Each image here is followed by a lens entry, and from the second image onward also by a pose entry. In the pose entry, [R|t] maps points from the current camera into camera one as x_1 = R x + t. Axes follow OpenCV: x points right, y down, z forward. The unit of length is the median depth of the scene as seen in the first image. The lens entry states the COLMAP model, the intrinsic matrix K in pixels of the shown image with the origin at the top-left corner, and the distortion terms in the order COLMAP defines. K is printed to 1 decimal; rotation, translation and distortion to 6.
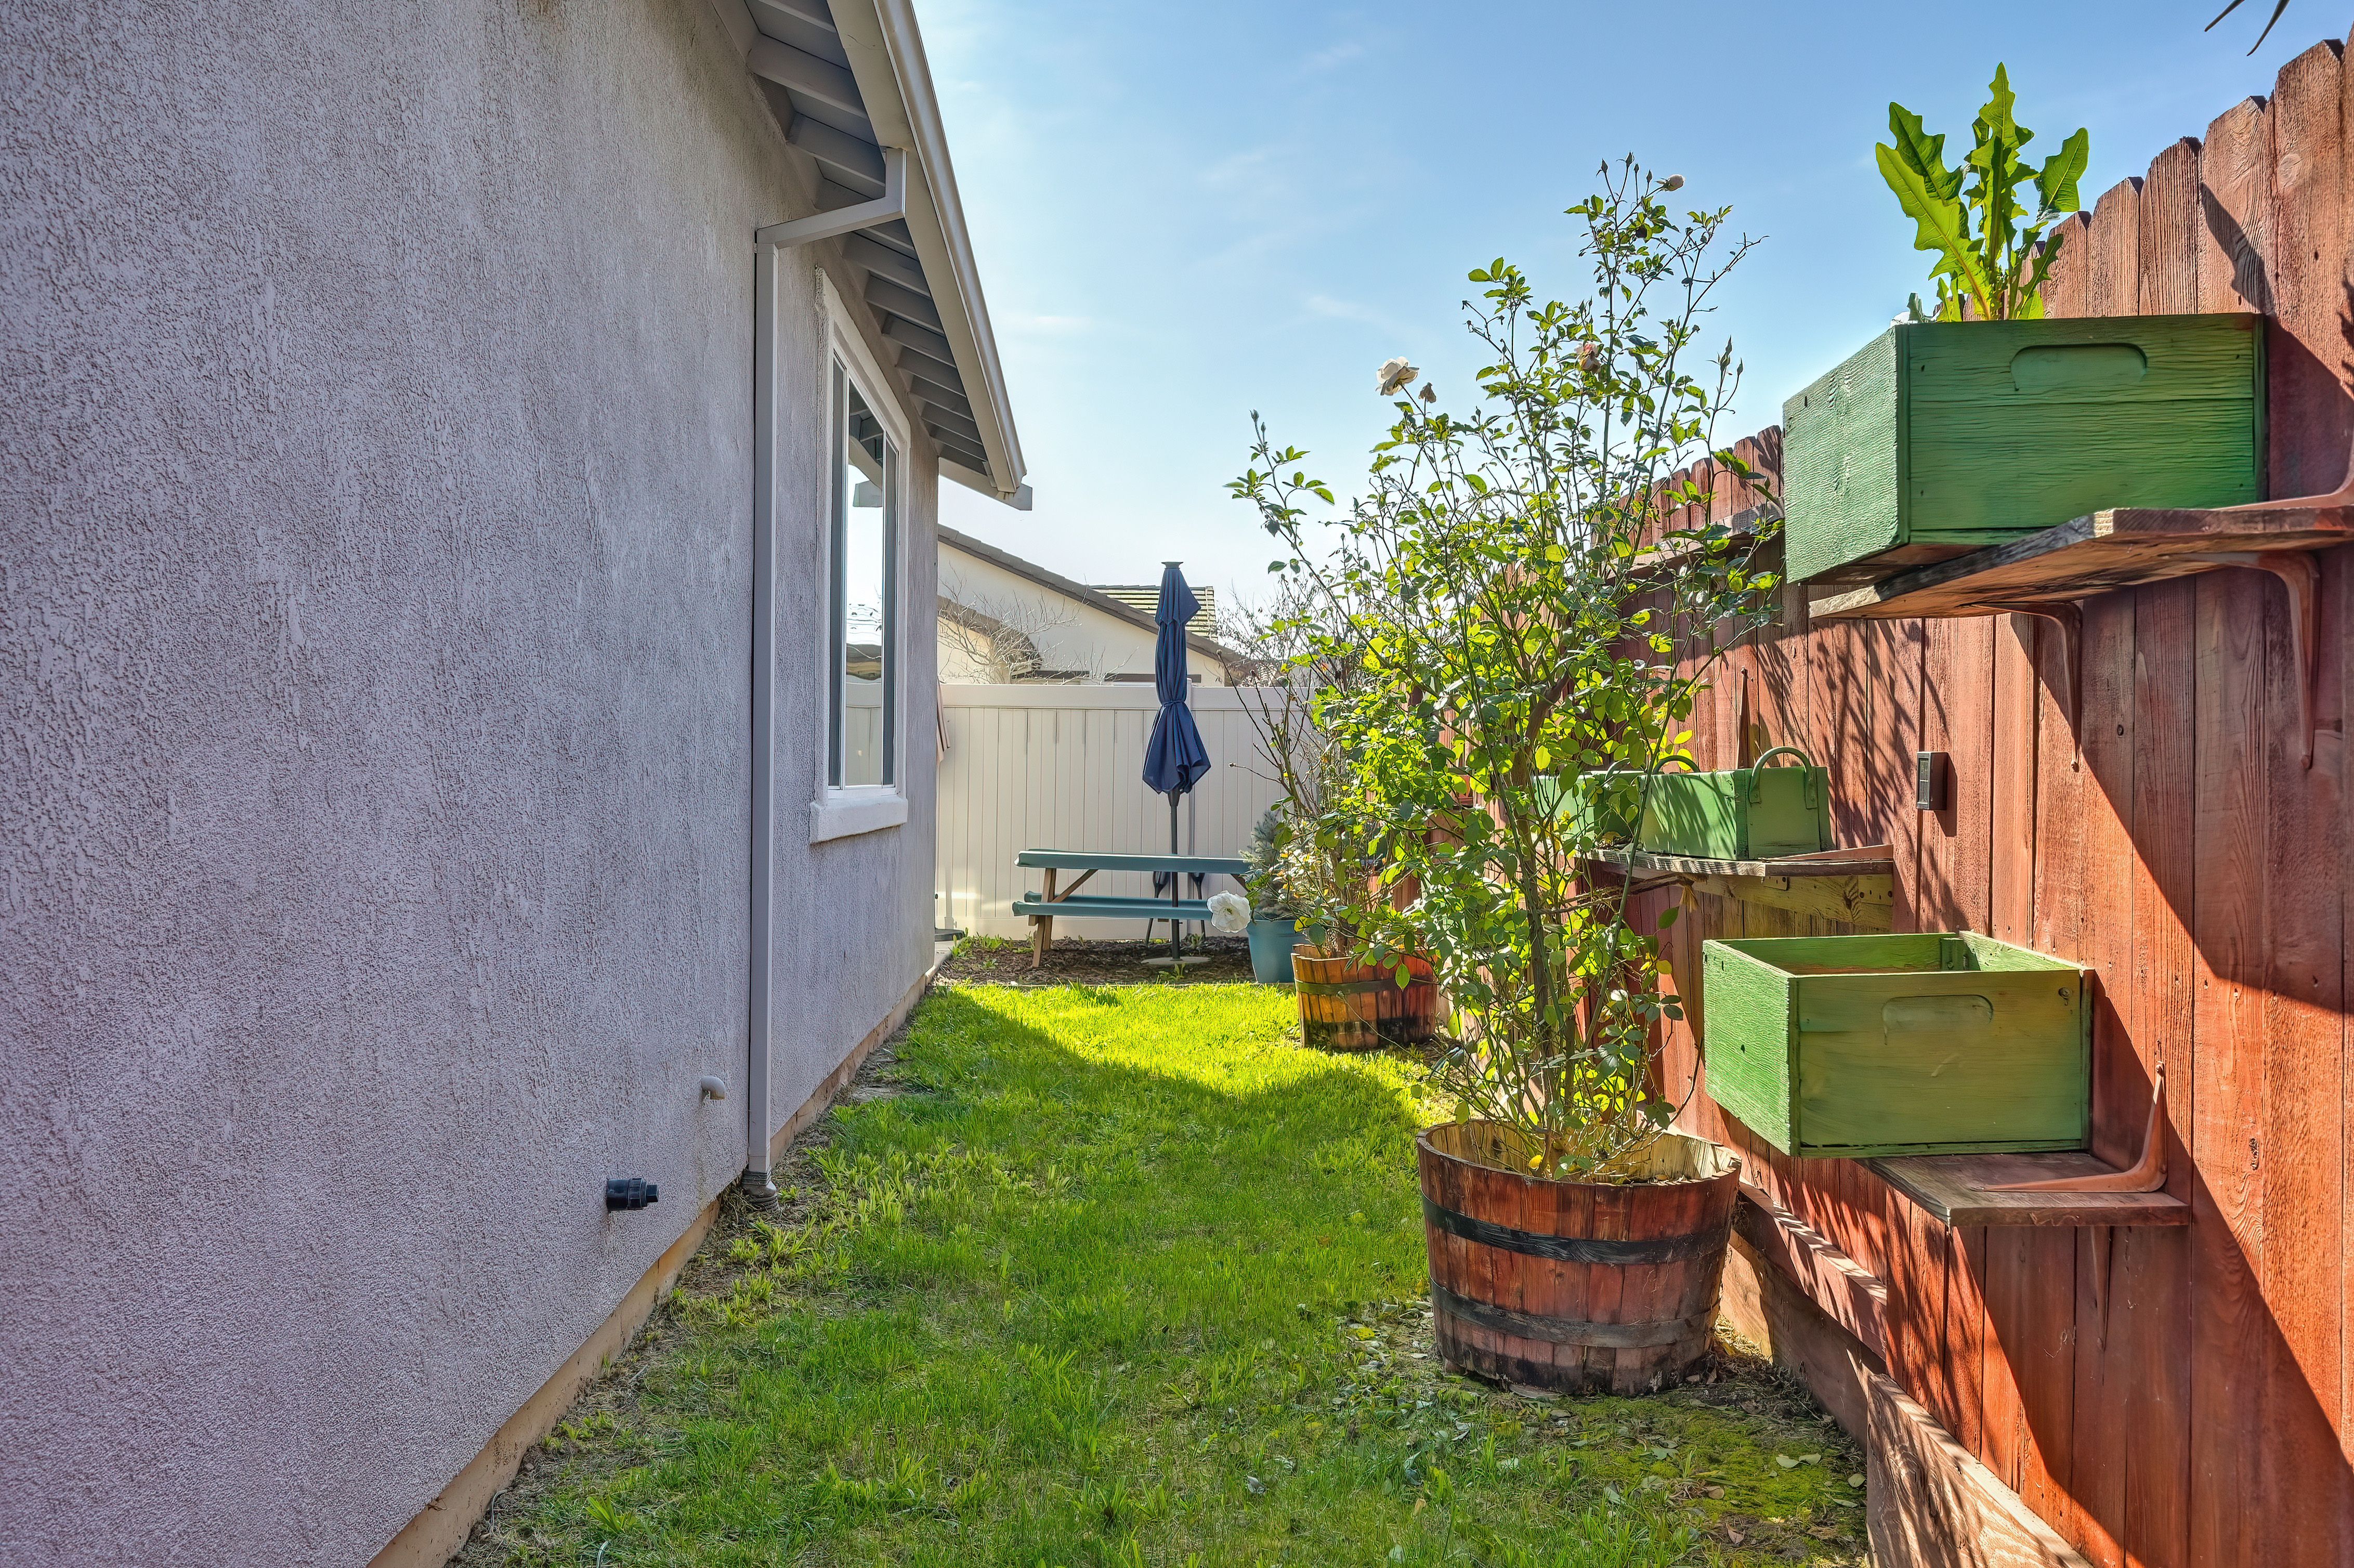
lens RADIAL K [[2230.8, 0, 1176.3], [0, 2230.8, 783.4], [0, 0, 1]] dist [0.003397, 0.000000]
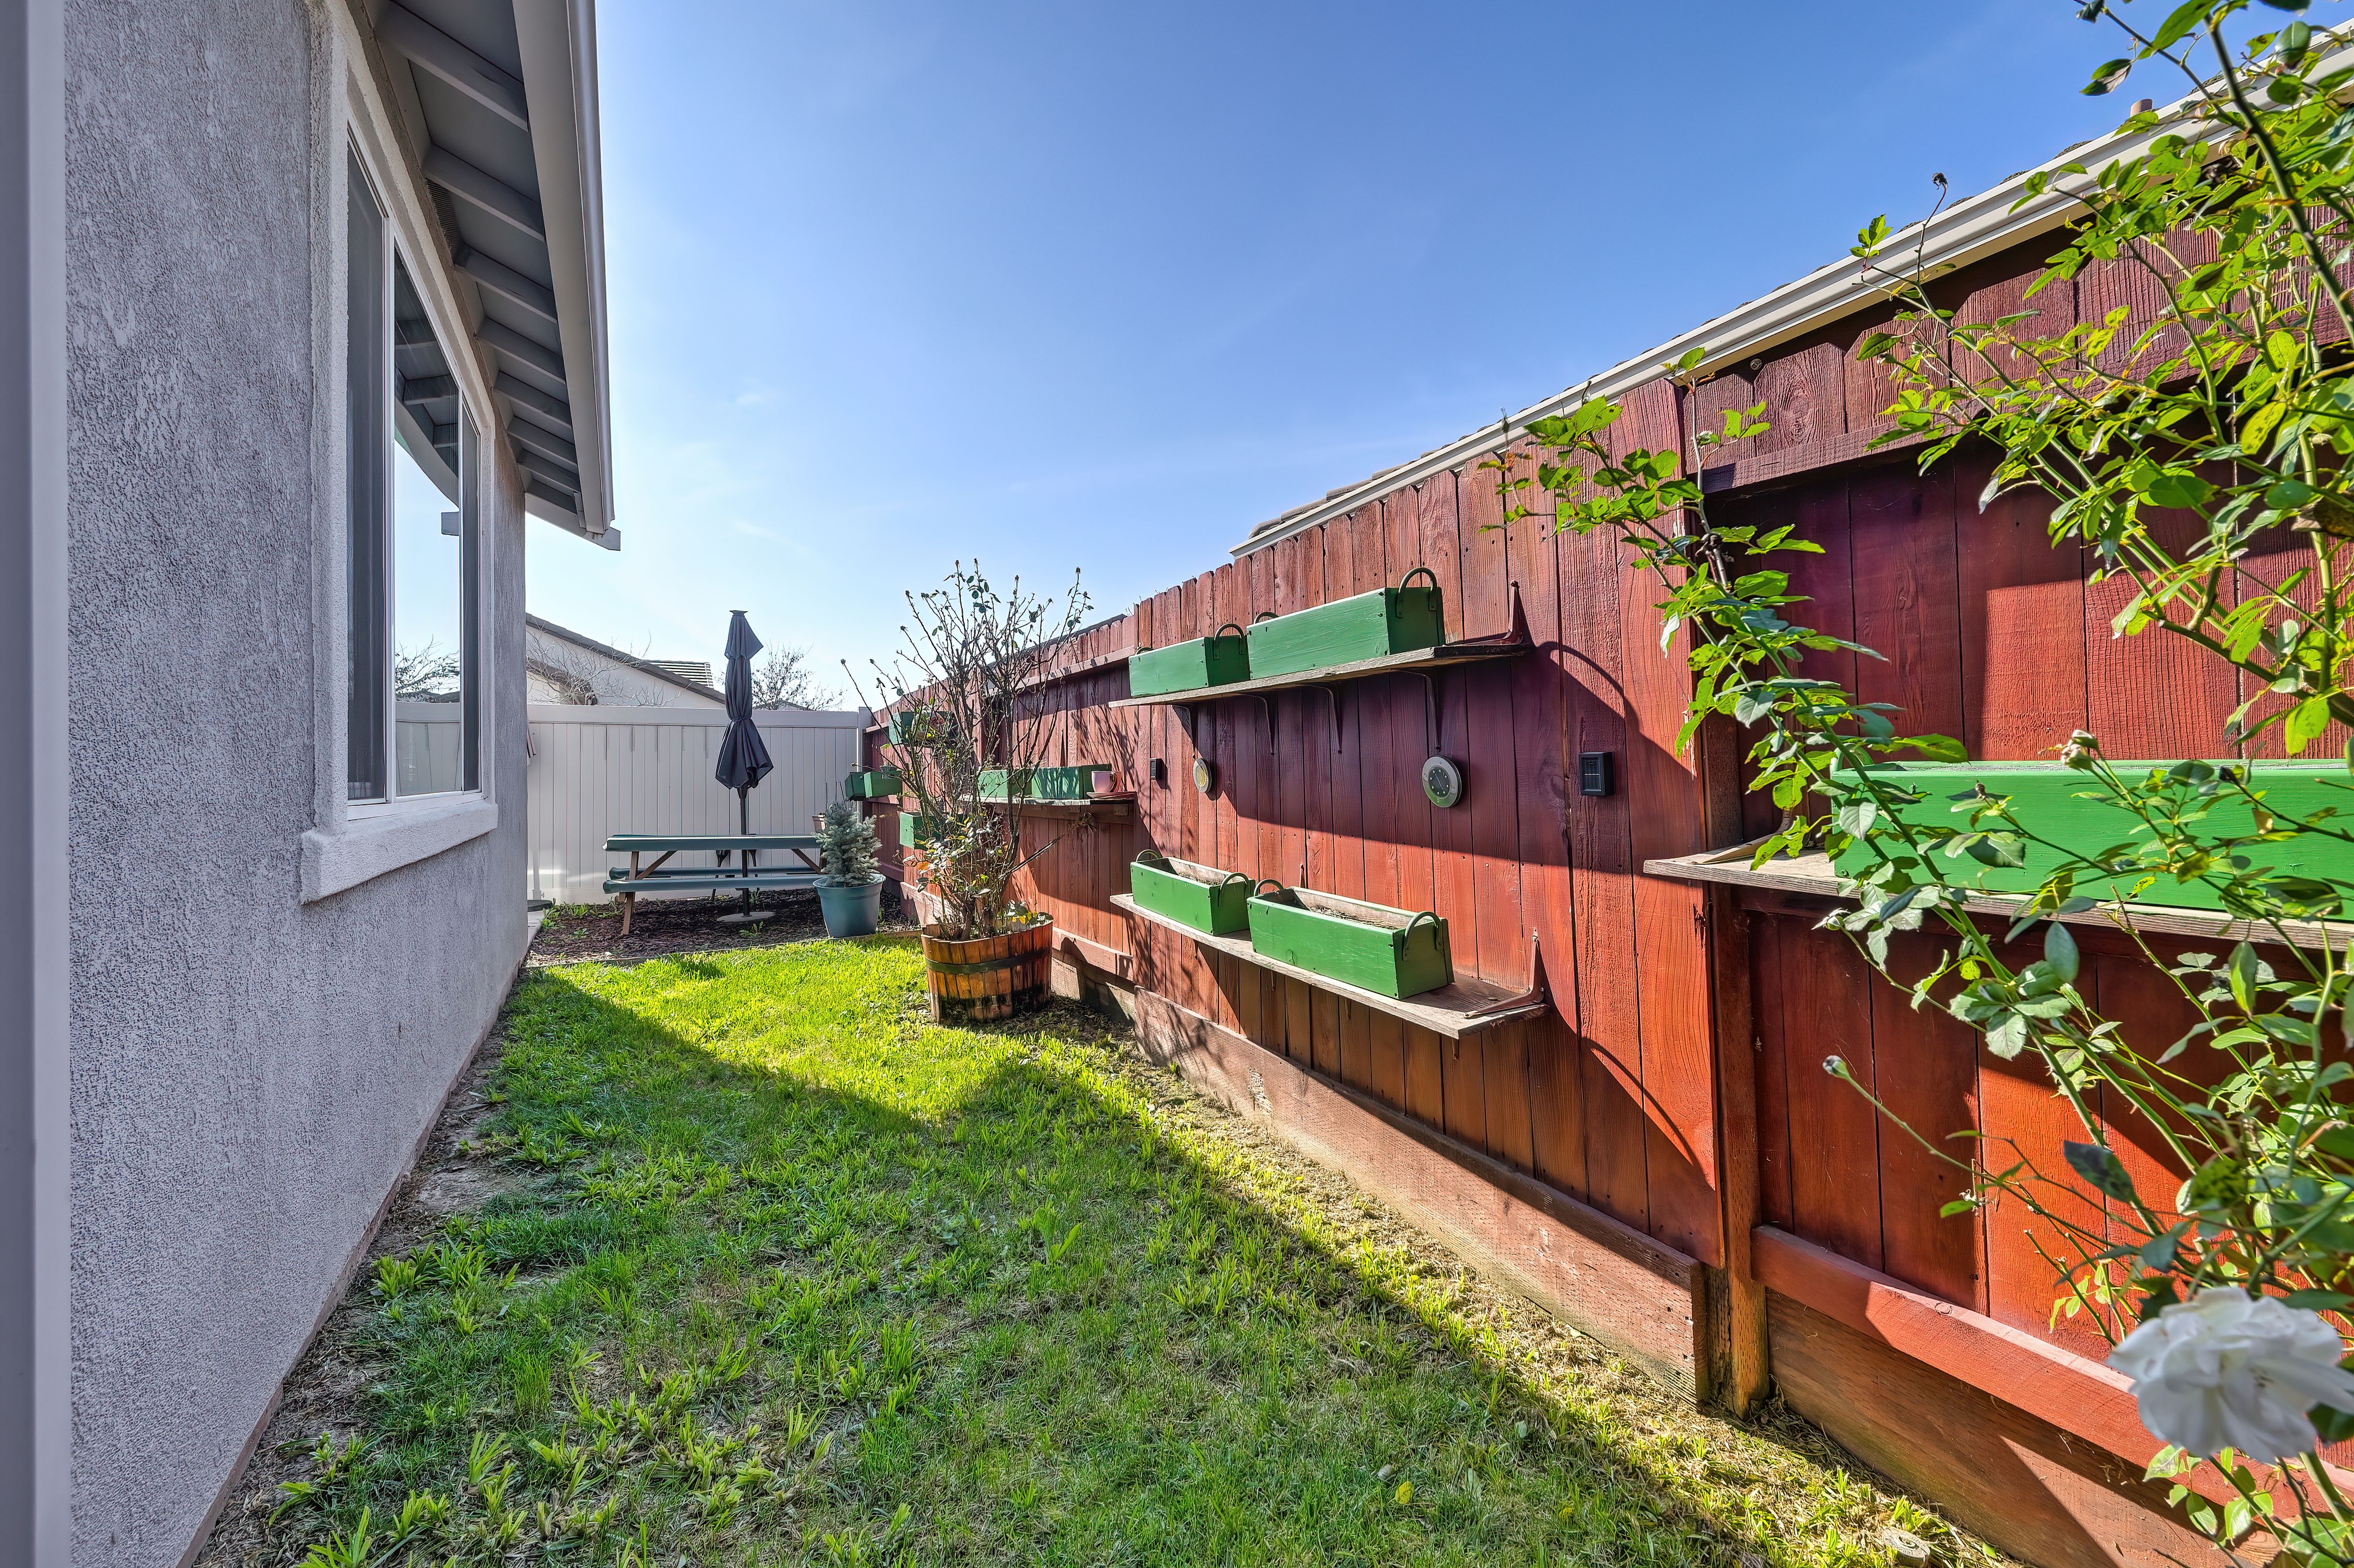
lens RADIAL K [[976.8, 0, 1184.1], [0, 976.8, 770.3], [0, 0, 1]] dist [-0.008482, -0.000332]
pose [[0.878832, -0.013578, 0.476938, -0.050478], [0.015370, 0.999882, 0.000145, -0.002573], [-0.476884, 0.007203, 0.878937, 0.412605]]
